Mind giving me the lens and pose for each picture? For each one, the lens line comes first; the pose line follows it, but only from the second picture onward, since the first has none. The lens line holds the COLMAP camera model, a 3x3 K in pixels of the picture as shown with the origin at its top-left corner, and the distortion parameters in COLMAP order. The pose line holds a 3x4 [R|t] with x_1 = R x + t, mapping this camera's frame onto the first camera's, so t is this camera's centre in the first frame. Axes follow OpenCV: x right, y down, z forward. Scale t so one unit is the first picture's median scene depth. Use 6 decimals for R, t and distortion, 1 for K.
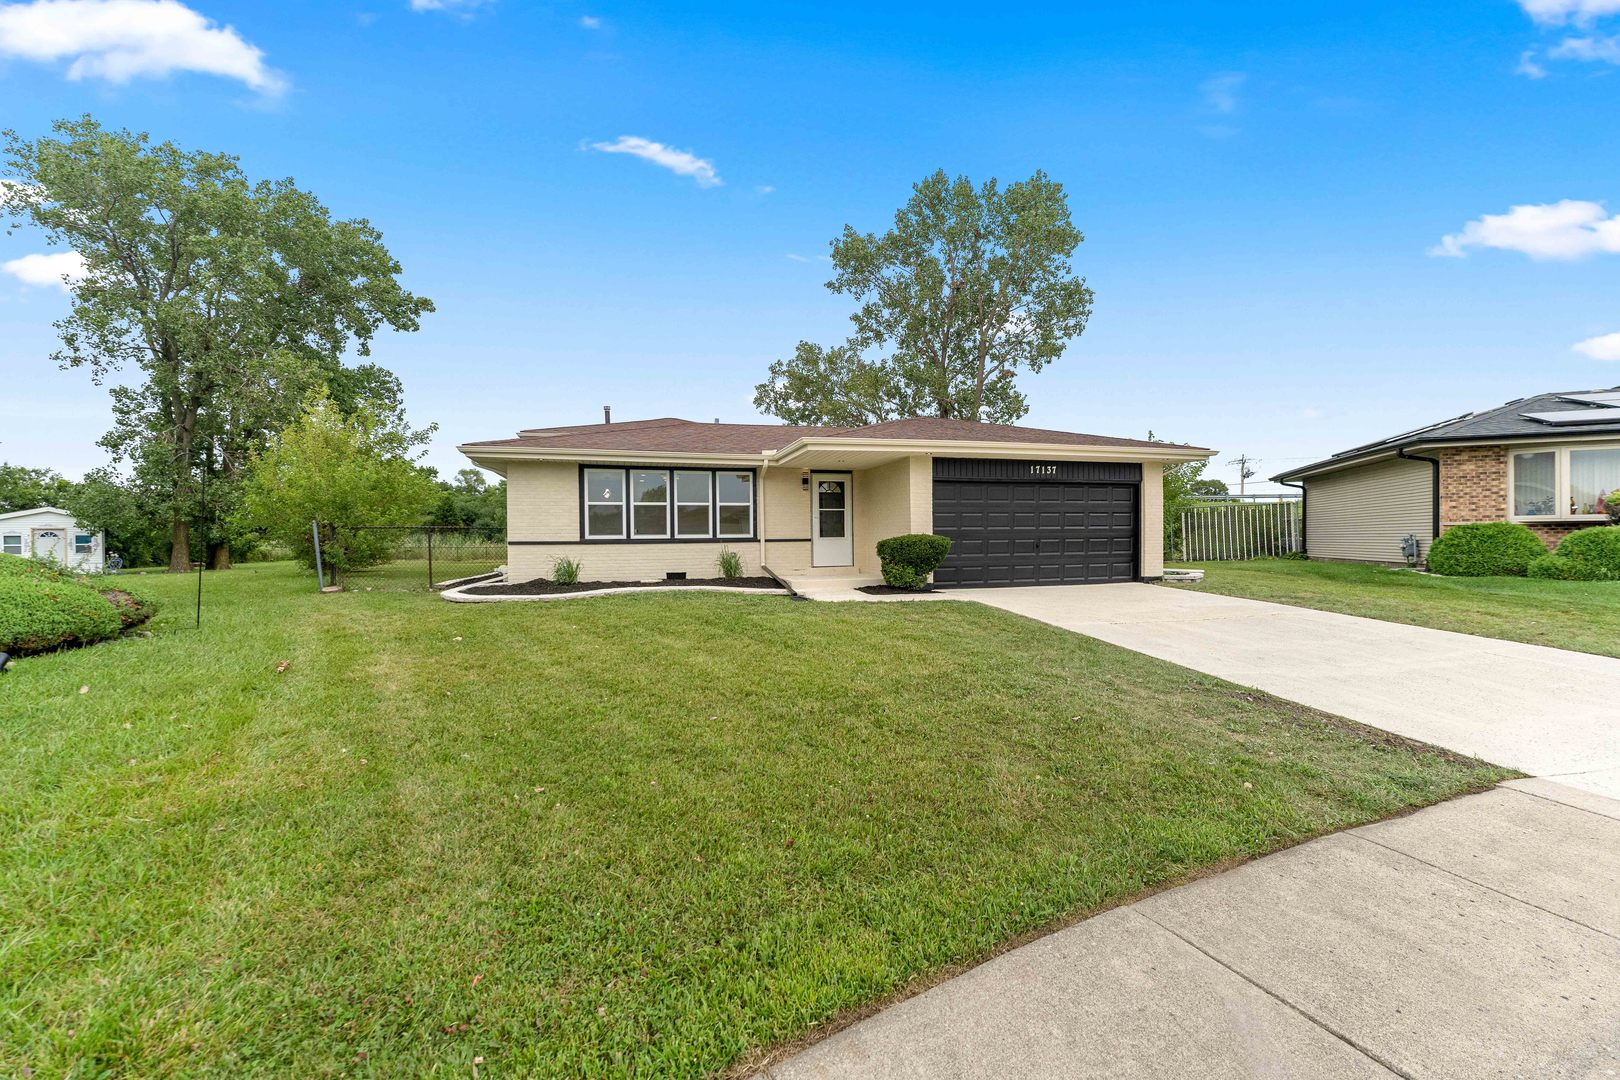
lens RADIAL K [[646.2, 0, 805.4], [0, 646.2, 548.8], [0, 0, 1]] dist [-0.000157, -0.000187]
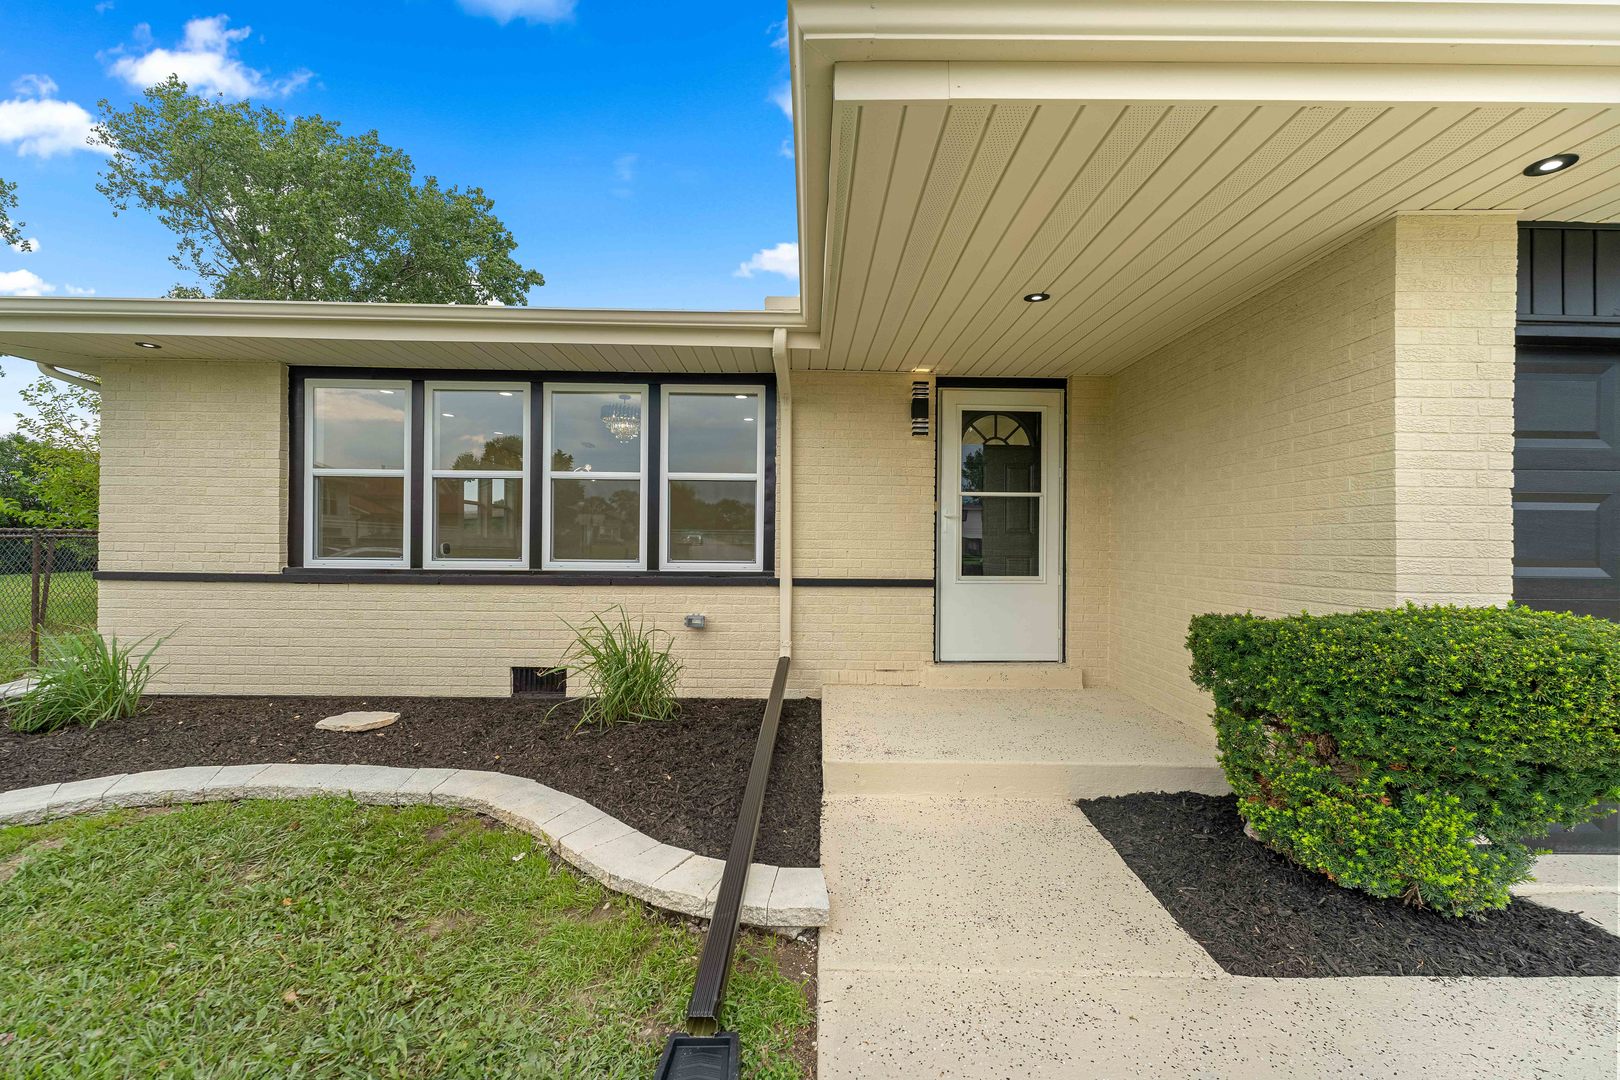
lens RADIAL K [[646.2, 0, 805.4], [0, 646.2, 548.8], [0, 0, 1]] dist [-0.000157, -0.000187]
pose [[0.963890, 0.022054, -0.265388, 0.035903], [-0.024133, 0.999698, -0.004578, -0.030910], [0.265207, 0.010817, 0.964131, 0.710642]]
